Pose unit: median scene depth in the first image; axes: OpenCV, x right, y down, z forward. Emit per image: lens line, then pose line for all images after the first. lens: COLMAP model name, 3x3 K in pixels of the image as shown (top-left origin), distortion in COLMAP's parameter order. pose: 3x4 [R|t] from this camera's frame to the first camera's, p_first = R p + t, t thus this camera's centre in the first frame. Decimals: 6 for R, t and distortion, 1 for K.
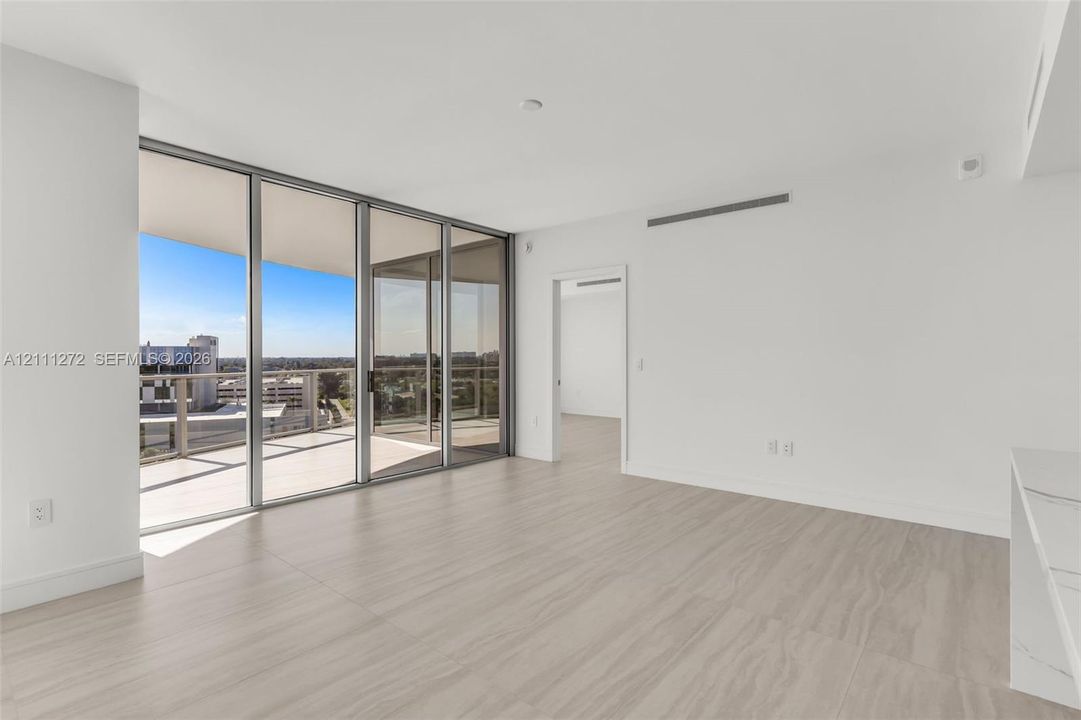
lens RADIAL K [[517.7, 0, 538.6], [0, 517.7, 354.4], [0, 0, 1]] dist [0.002155, 0.000484]
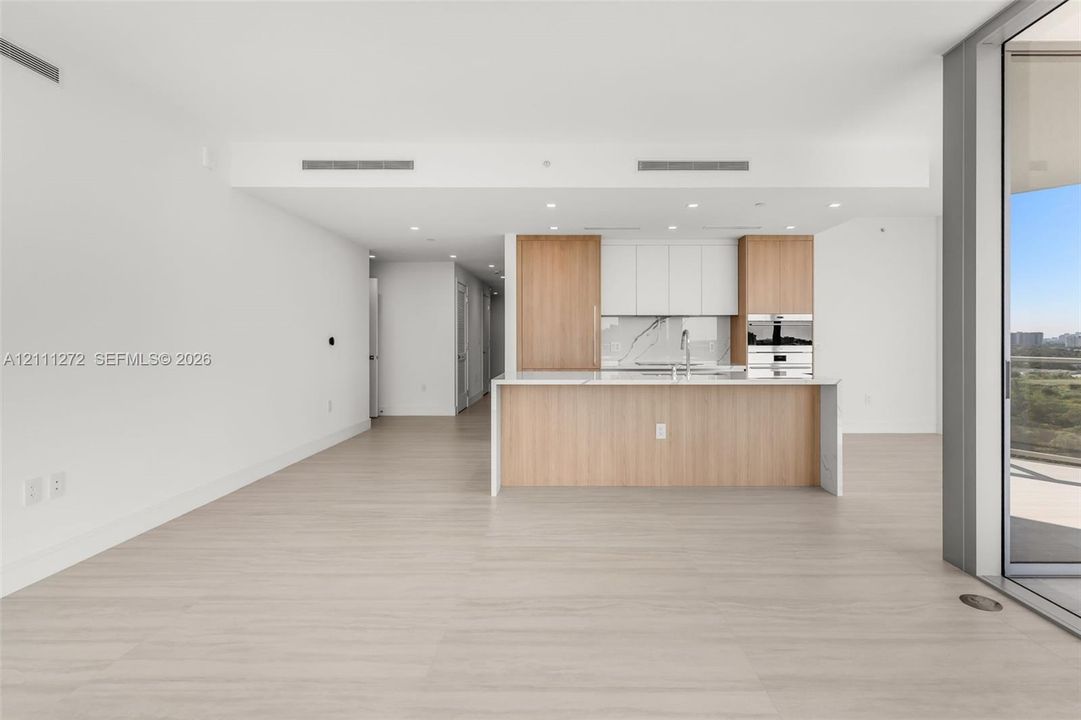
lens RADIAL K [[511.1, 0, 578.0], [0, 511.1, 345.8], [0, 0, 1]] dist [0.001680, 0.000250]
pose [[-0.648987, 0.000816, 0.760799, -0.606431], [0.003347, 0.999993, 0.001782, 0.027471], [-0.760792, 0.003703, -0.648985, 1.479299]]
